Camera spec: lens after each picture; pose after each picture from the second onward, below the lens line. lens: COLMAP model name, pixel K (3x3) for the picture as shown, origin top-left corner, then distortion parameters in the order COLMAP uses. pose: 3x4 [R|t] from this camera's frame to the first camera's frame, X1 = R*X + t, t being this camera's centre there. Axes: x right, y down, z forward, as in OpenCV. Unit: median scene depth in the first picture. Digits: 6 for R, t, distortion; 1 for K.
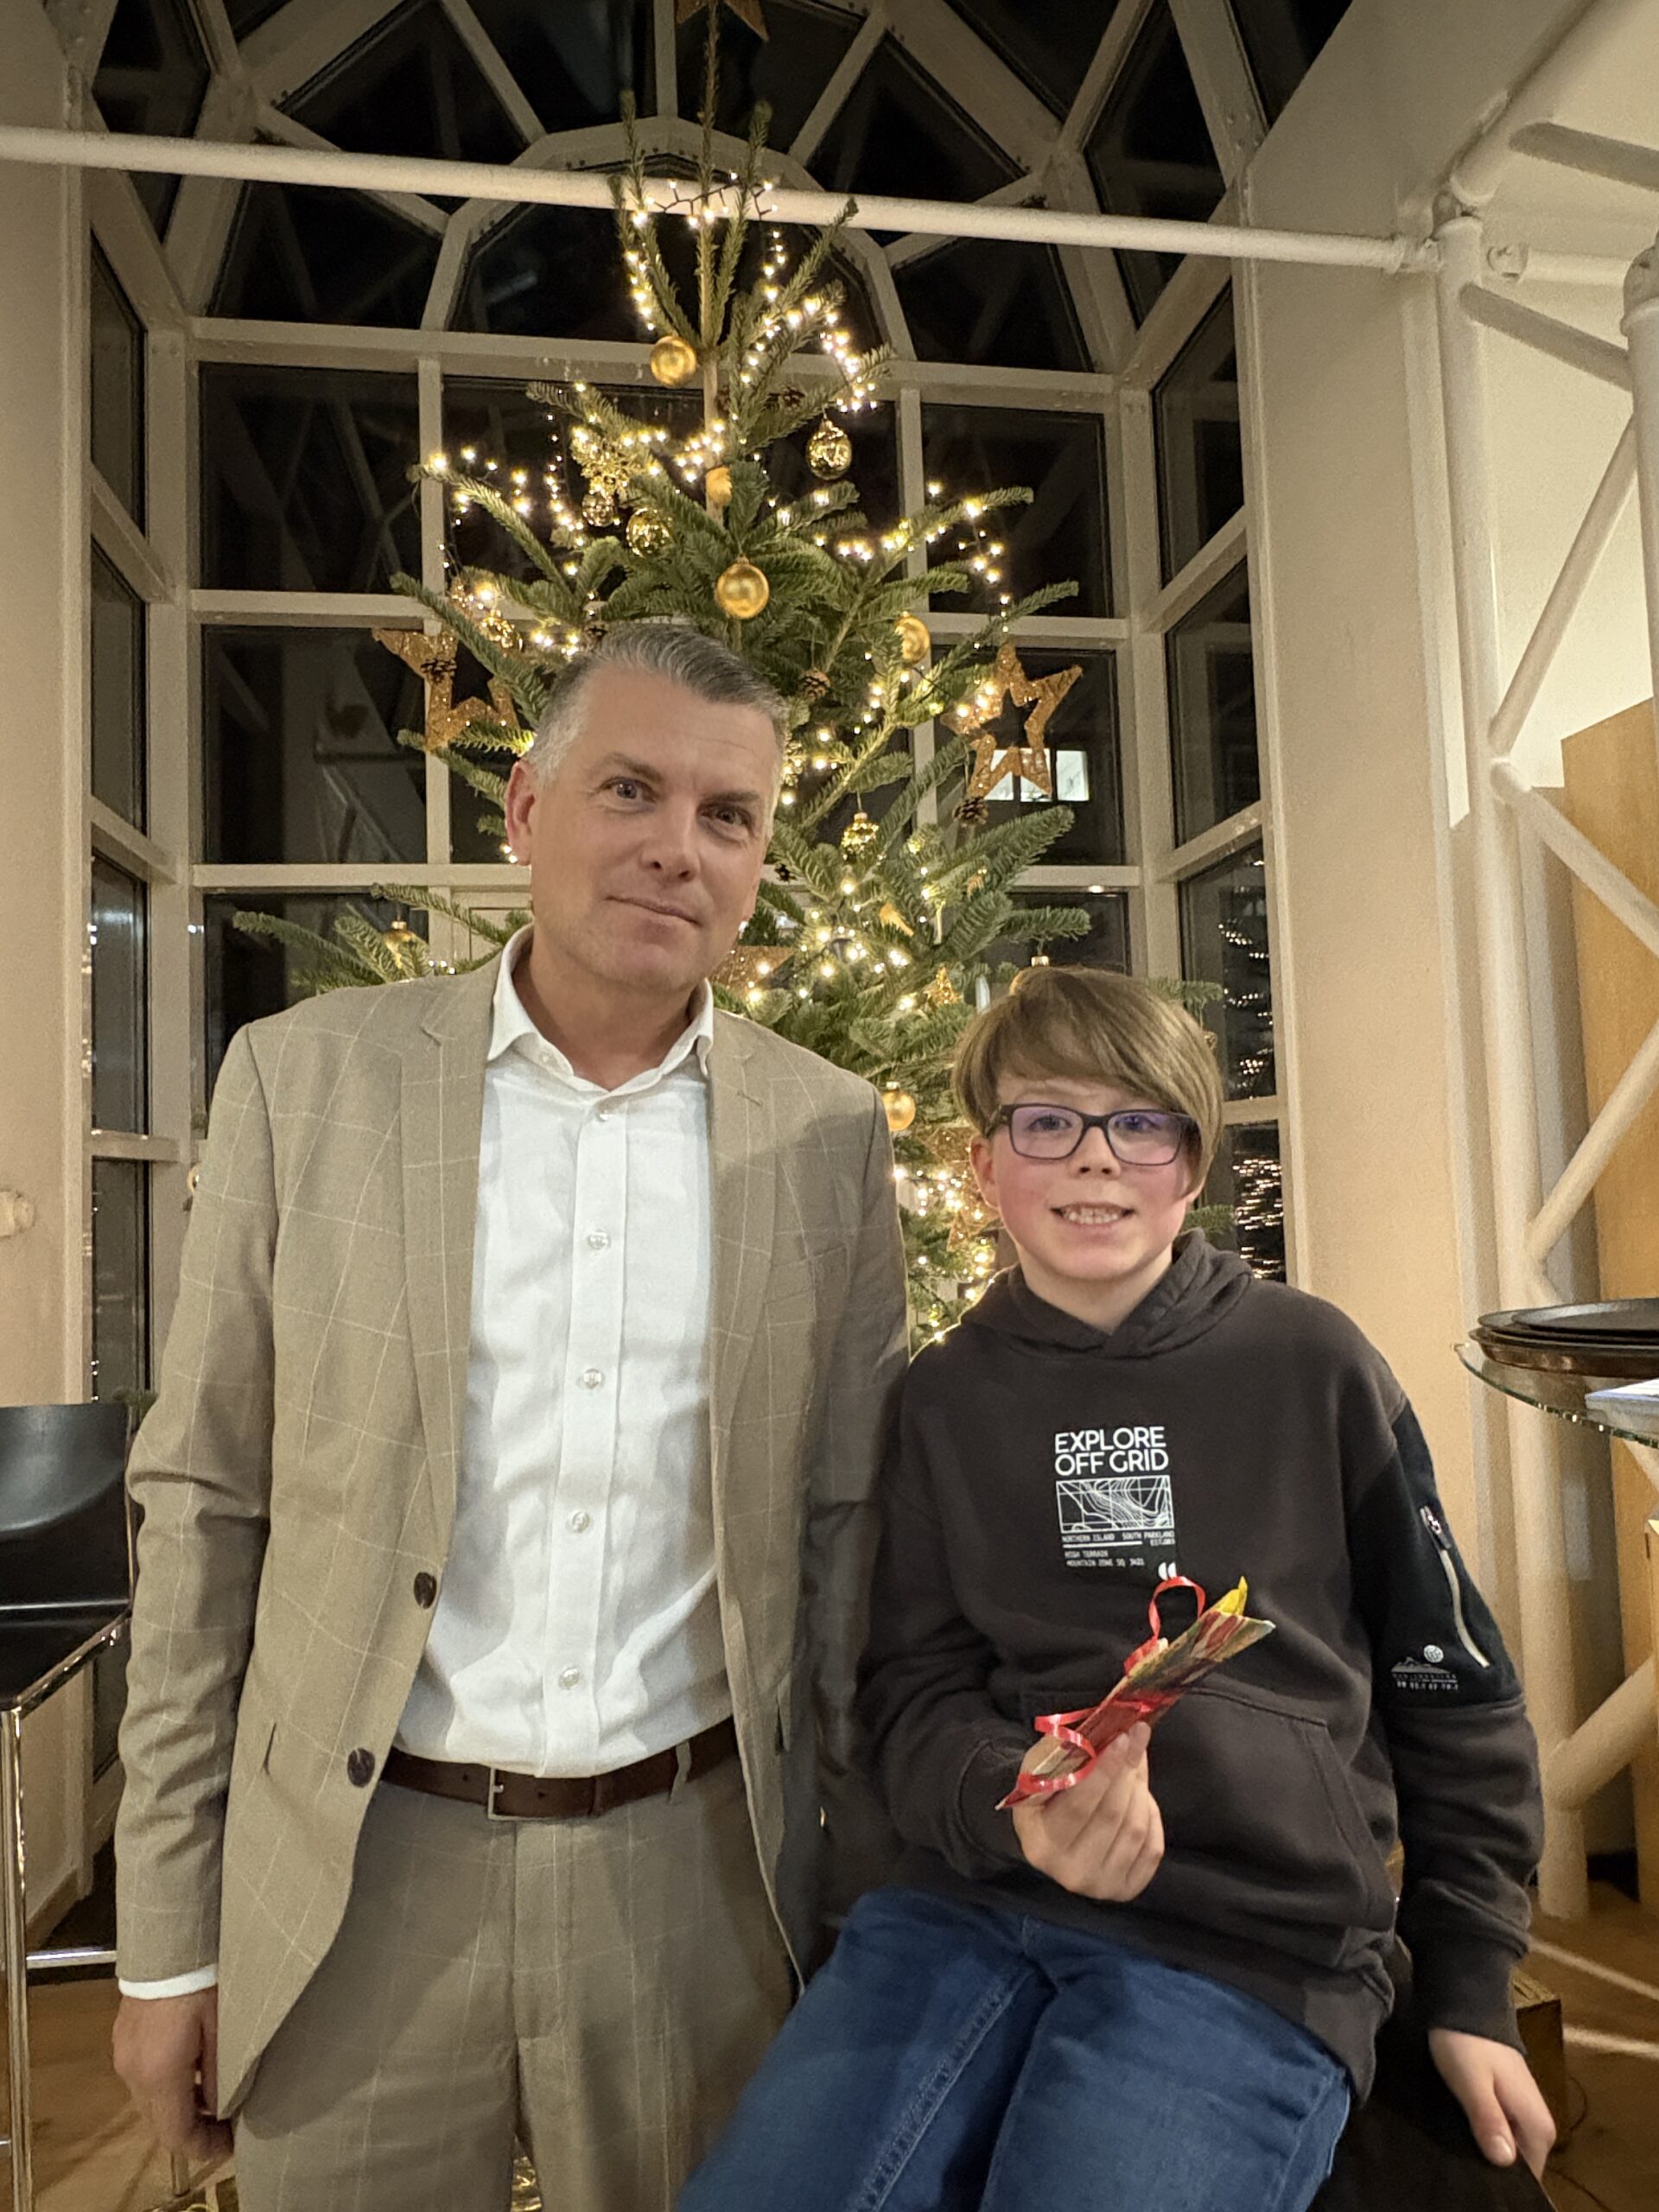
lens RADIAL K [[1407.8, 0, 831.1], [0, 1407.8, 1100.2], [0, 0, 1]] dist [-0.003186, 0.003872]
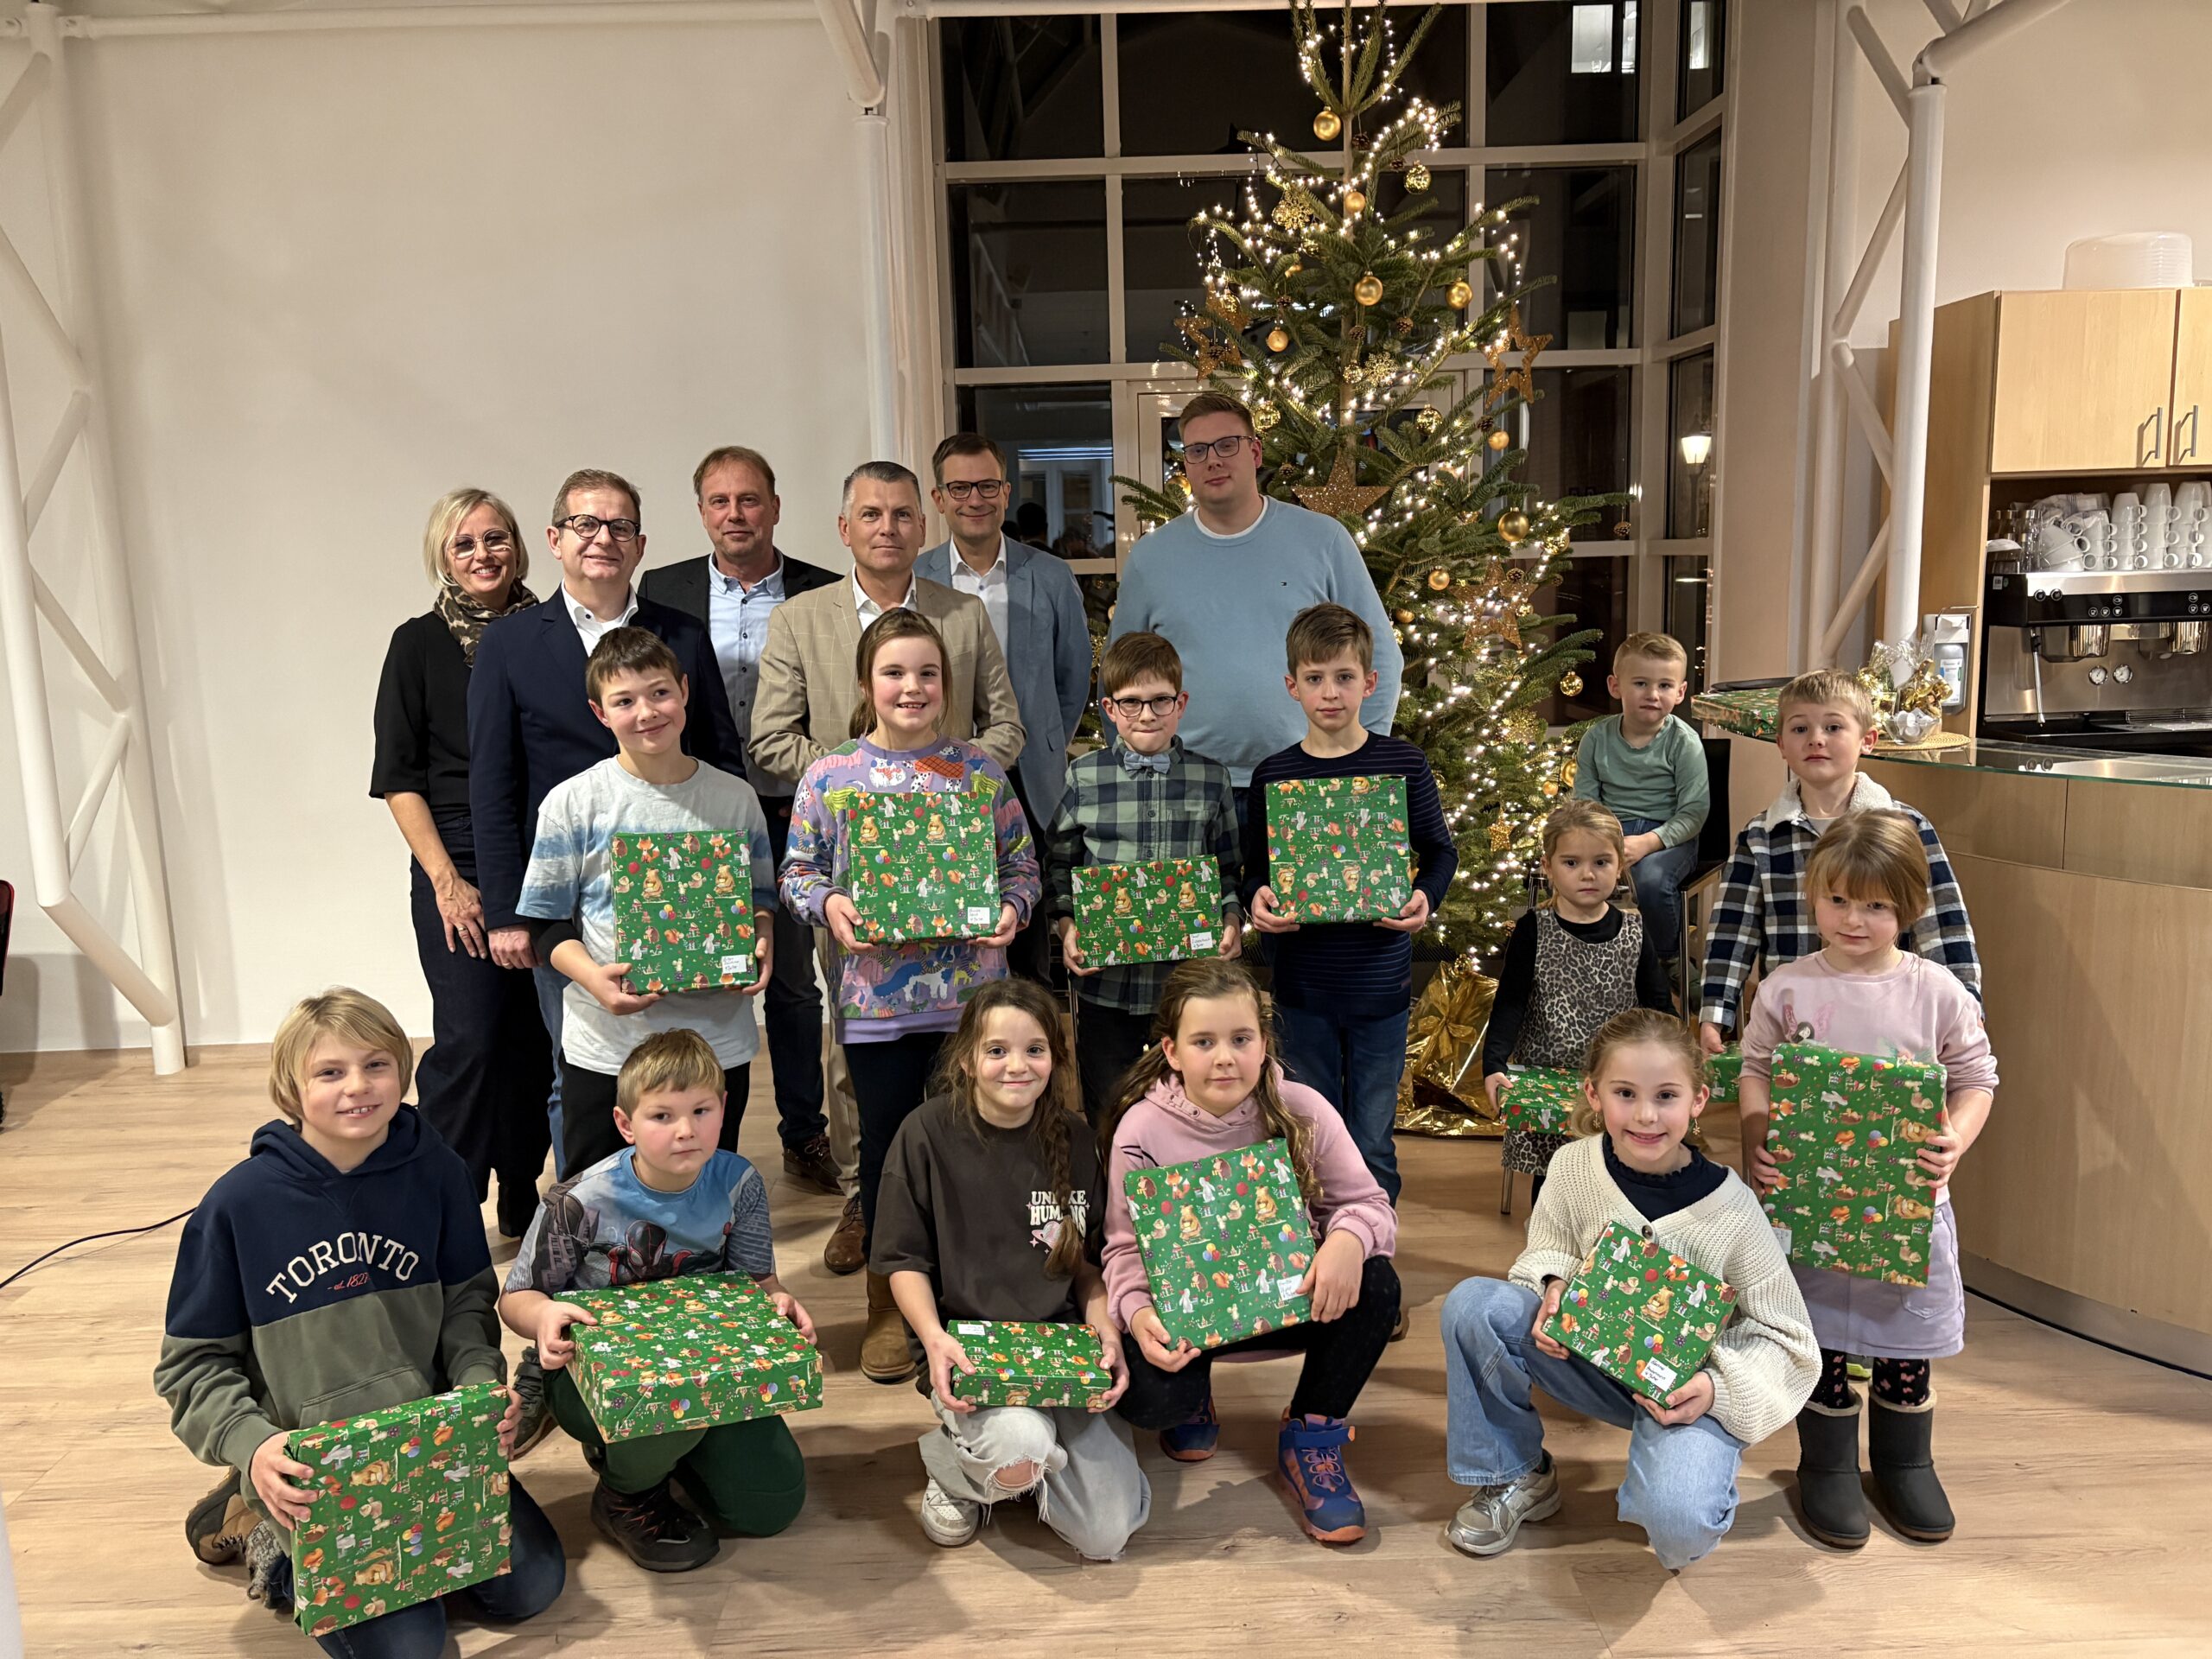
lens RADIAL K [[1698.2, 0, 1106.0], [0, 1698.2, 829.5], [0, 0, 1]] dist [0.025090, 0.001753]
pose [[0.989324, 0.030969, -0.142403, -0.054964], [0.002045, 0.974113, 0.226054, -0.156655], [0.145718, -0.223932, 0.963650, -1.202983]]
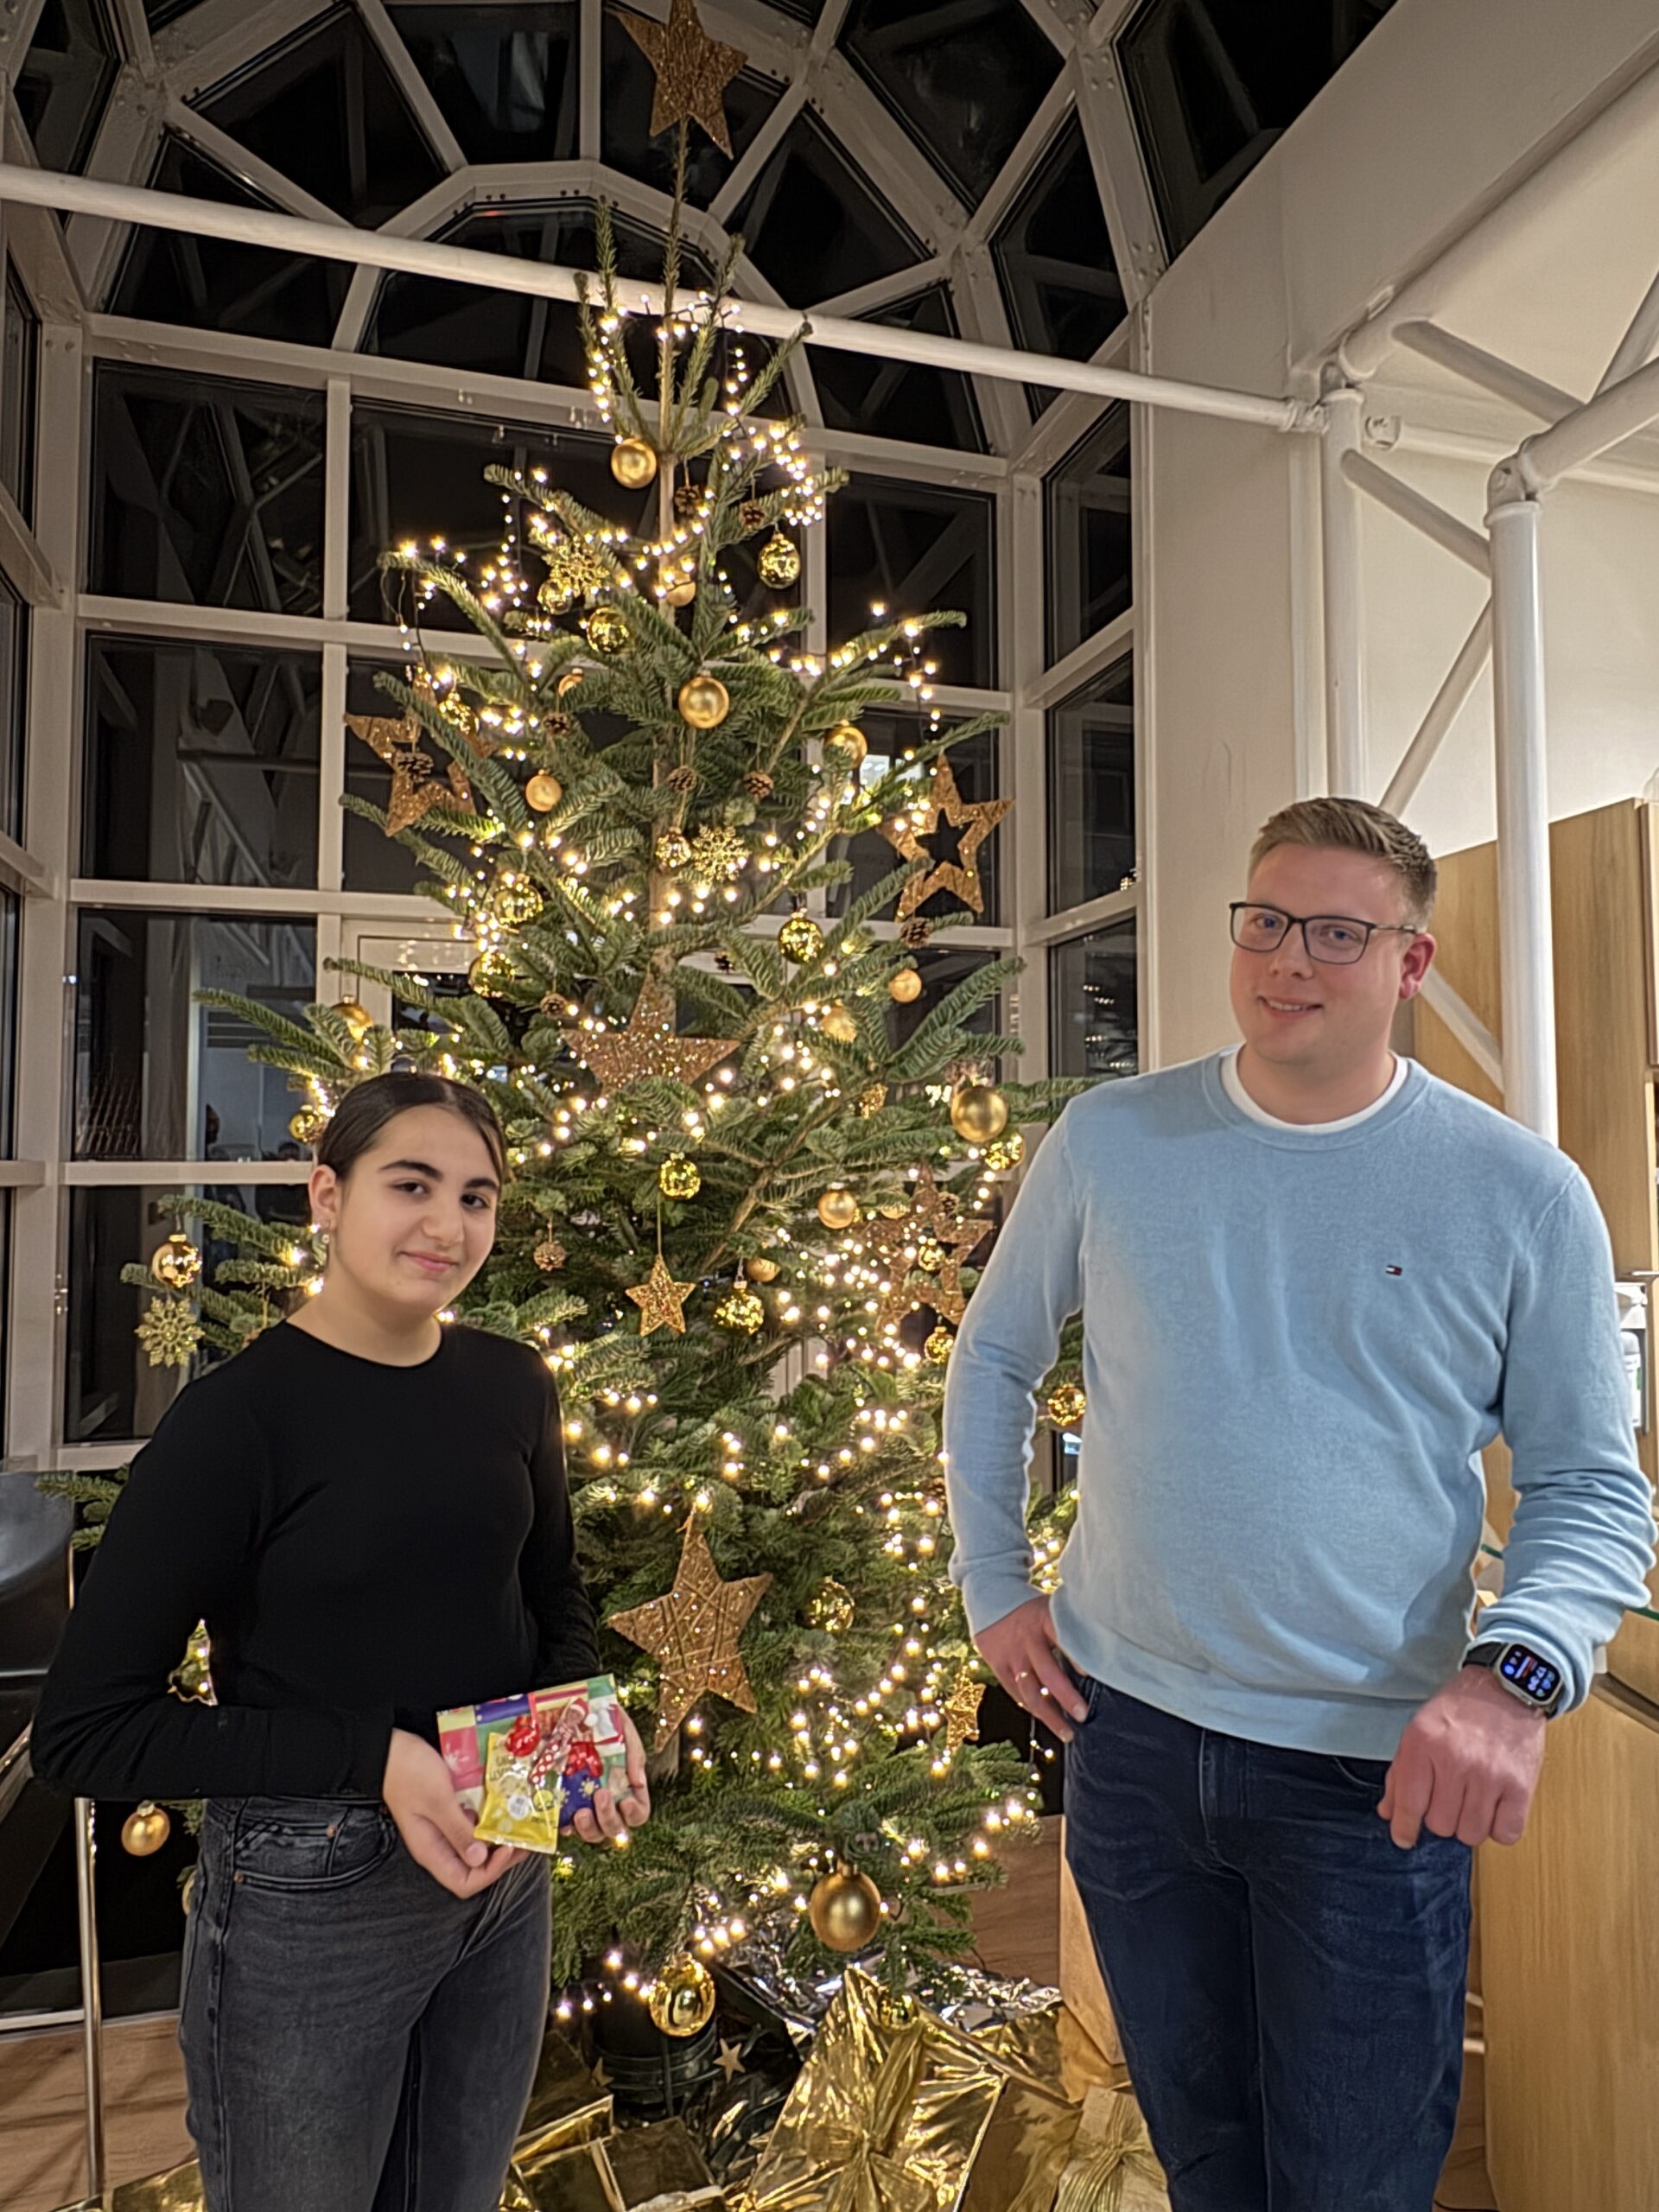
lens RADIAL K [[1407.8, 0, 831.1], [0, 1407.8, 1100.2], [0, 0, 1]] dist [-0.003186, 0.003872]
pose [[0.990733, 0.042291, 0.129068, -0.080137], [-0.043136, 0.999062, 0.003757, -0.062848], [-0.128789, -0.009289, 0.991629, -0.053132]]
